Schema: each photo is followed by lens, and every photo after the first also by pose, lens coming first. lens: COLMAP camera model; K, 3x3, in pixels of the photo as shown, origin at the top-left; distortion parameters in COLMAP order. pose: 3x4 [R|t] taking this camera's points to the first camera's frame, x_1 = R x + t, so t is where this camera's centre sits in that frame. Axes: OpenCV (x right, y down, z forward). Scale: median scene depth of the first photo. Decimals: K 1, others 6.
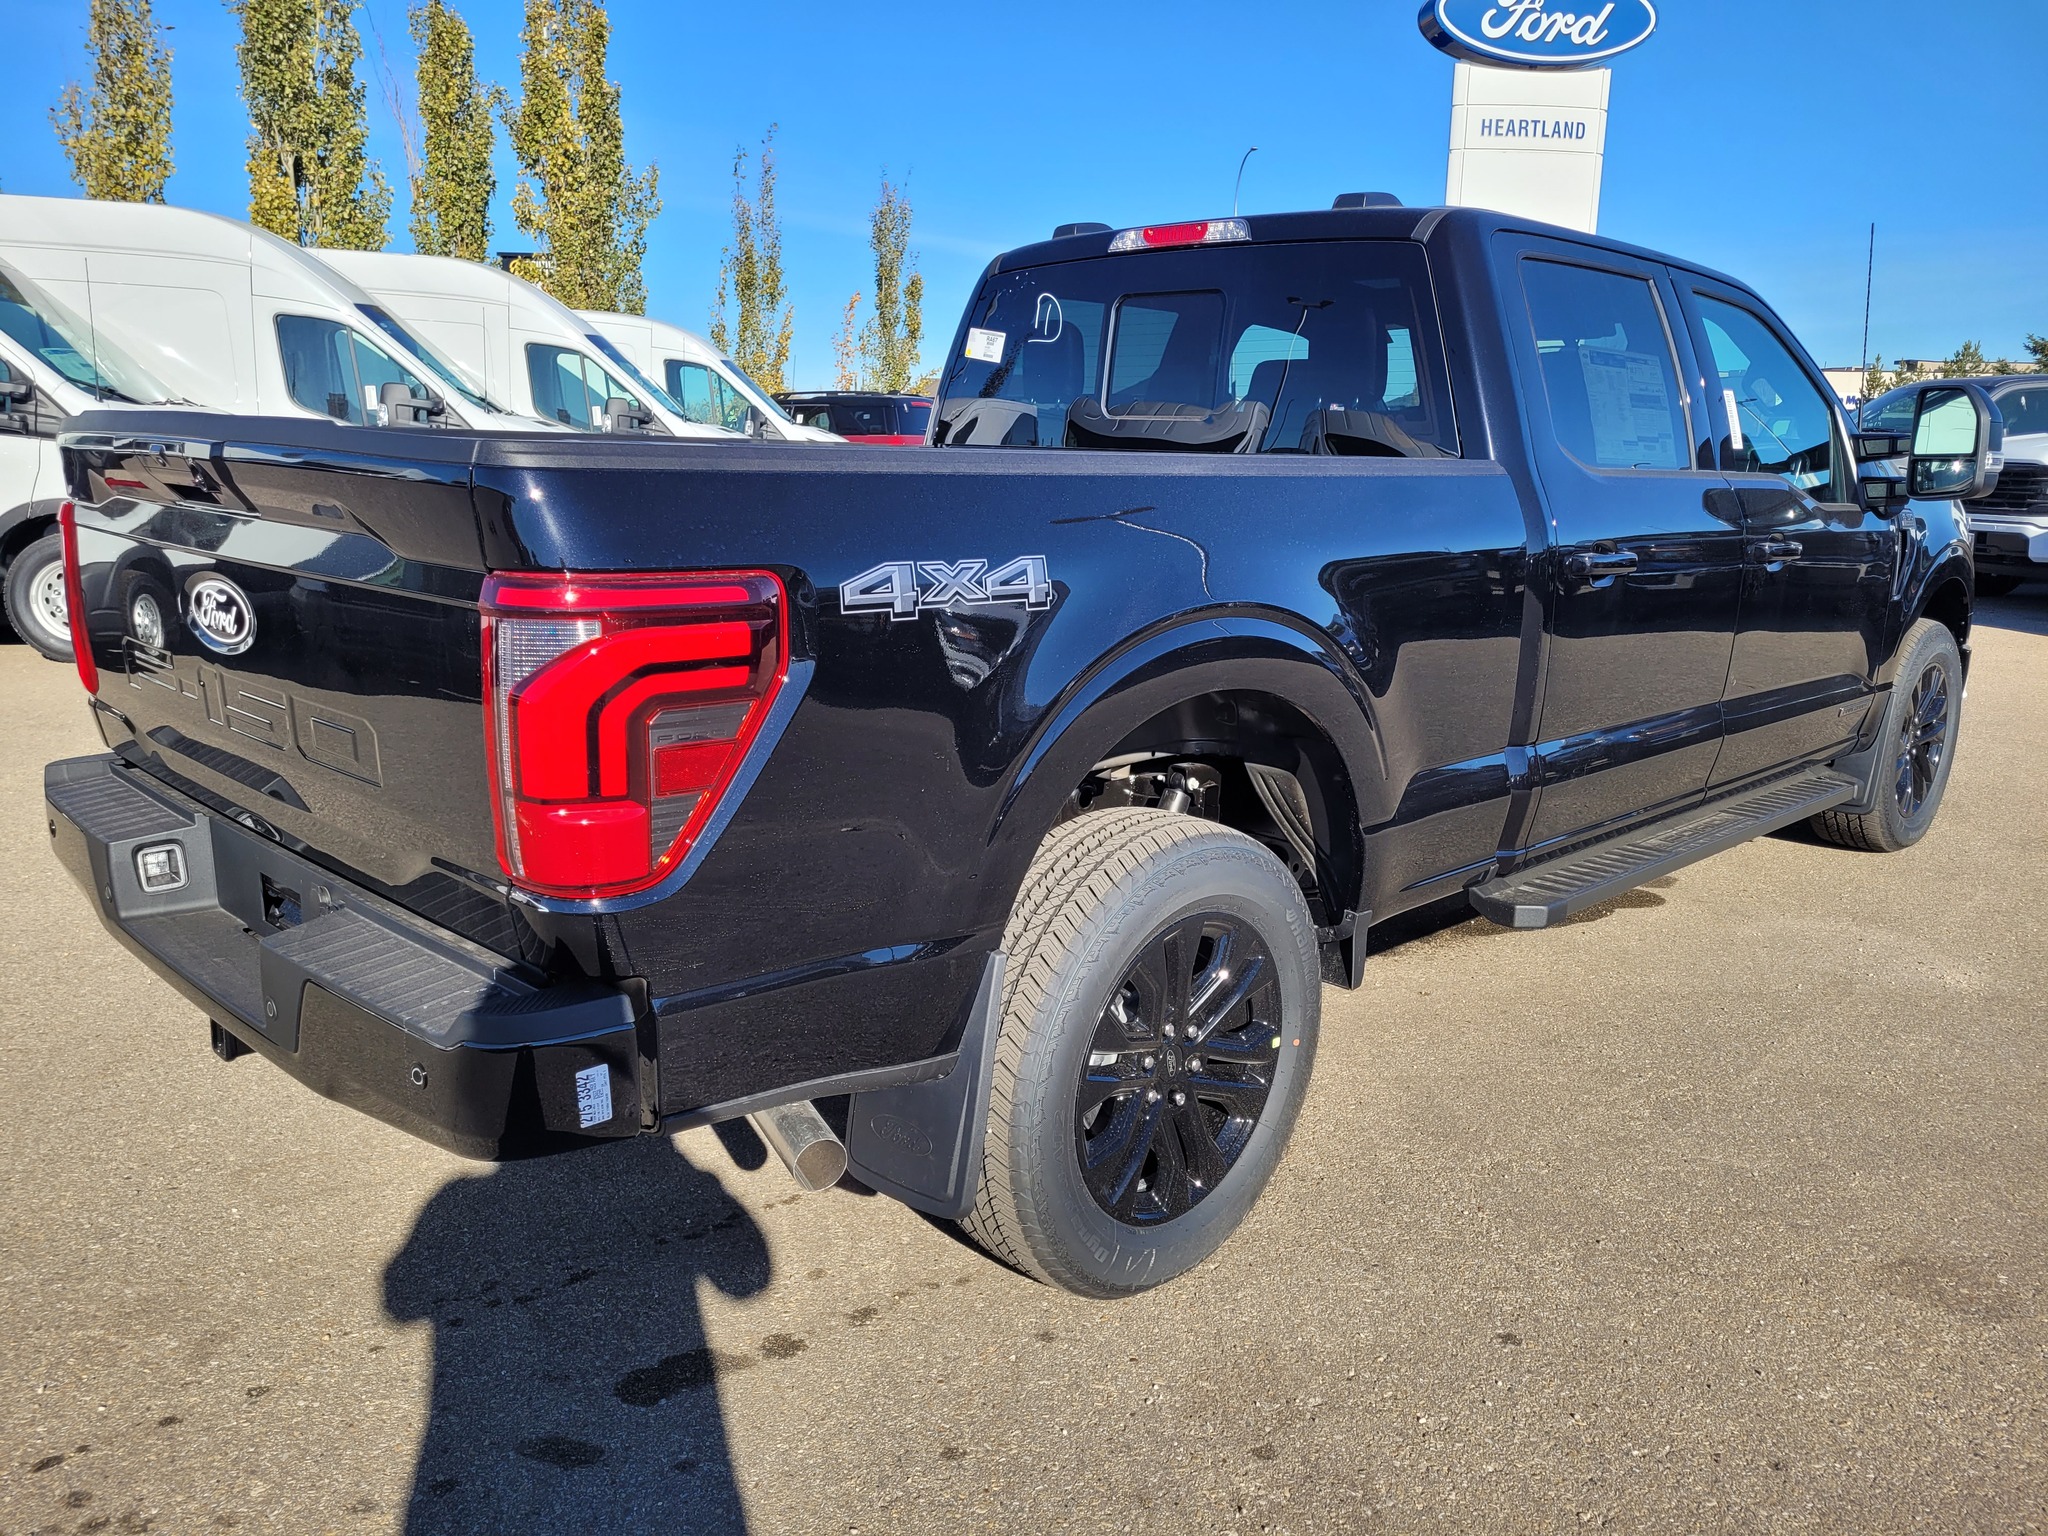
lens RADIAL K [[1565.3, 0, 1024.0], [0, 1565.3, 761.2], [0, 0, 1]] dist [0.050816, -0.026820]
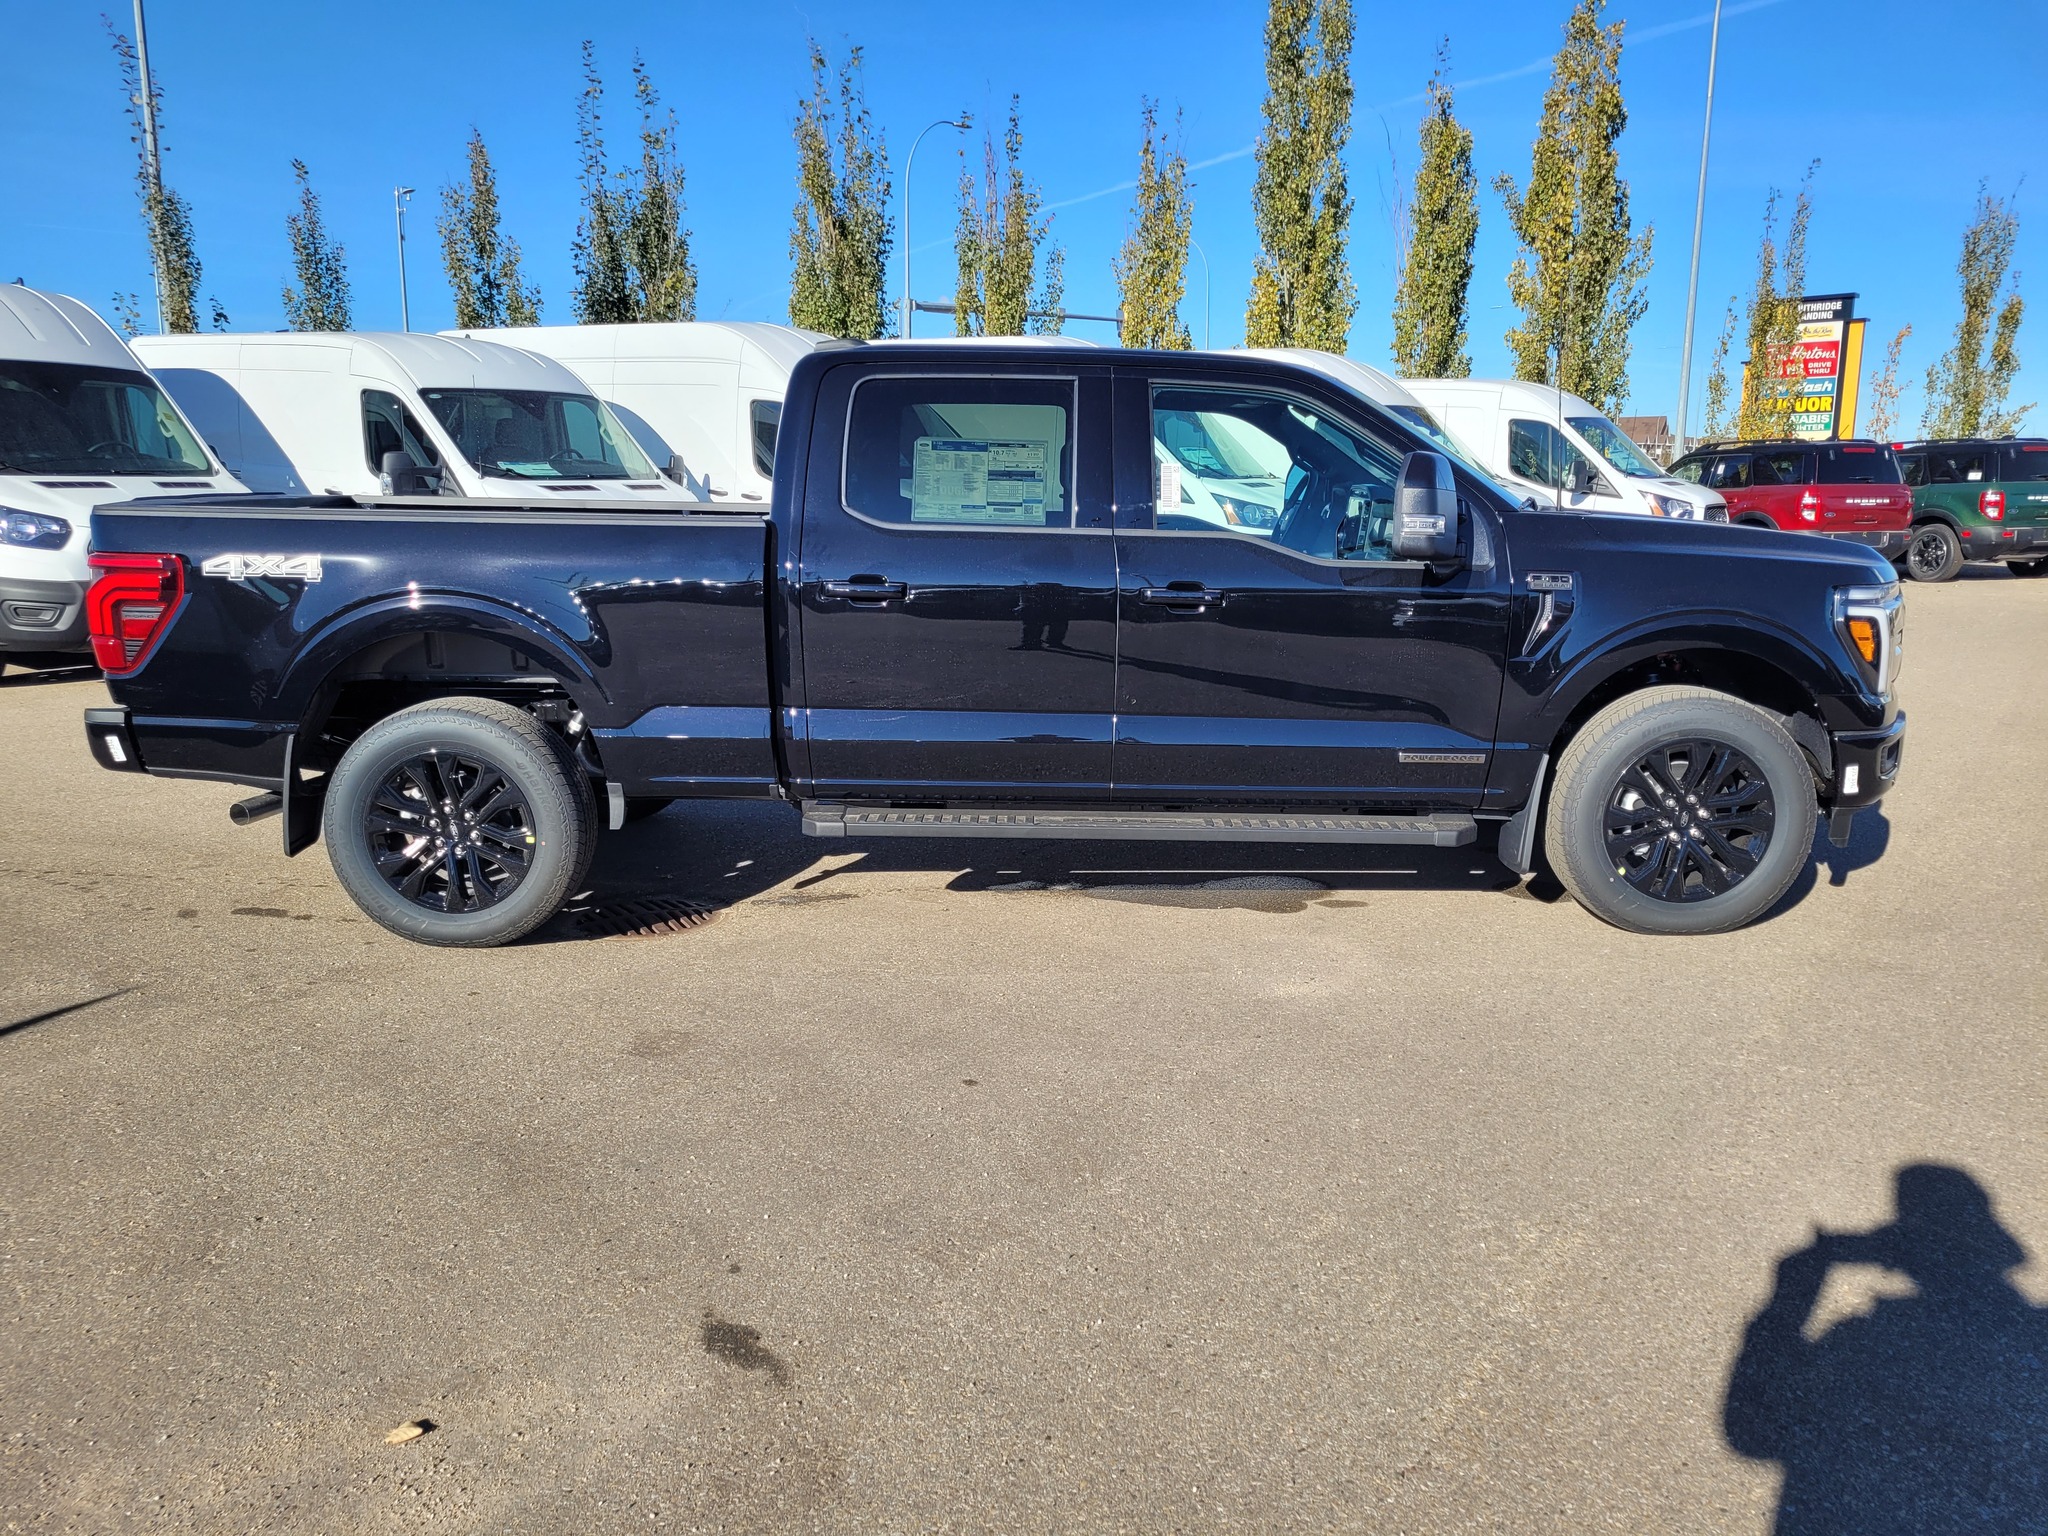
lens RADIAL K [[1565.3, 0, 1016.4], [0, 1565.3, 770.0], [0, 0, 1]] dist [0.050816, -0.026820]
pose [[0.697015, 0.121021, -0.706771, 0.276591], [-0.139507, 0.989708, 0.031887, -0.005147], [0.703355, 0.076374, 0.706724, 0.017794]]
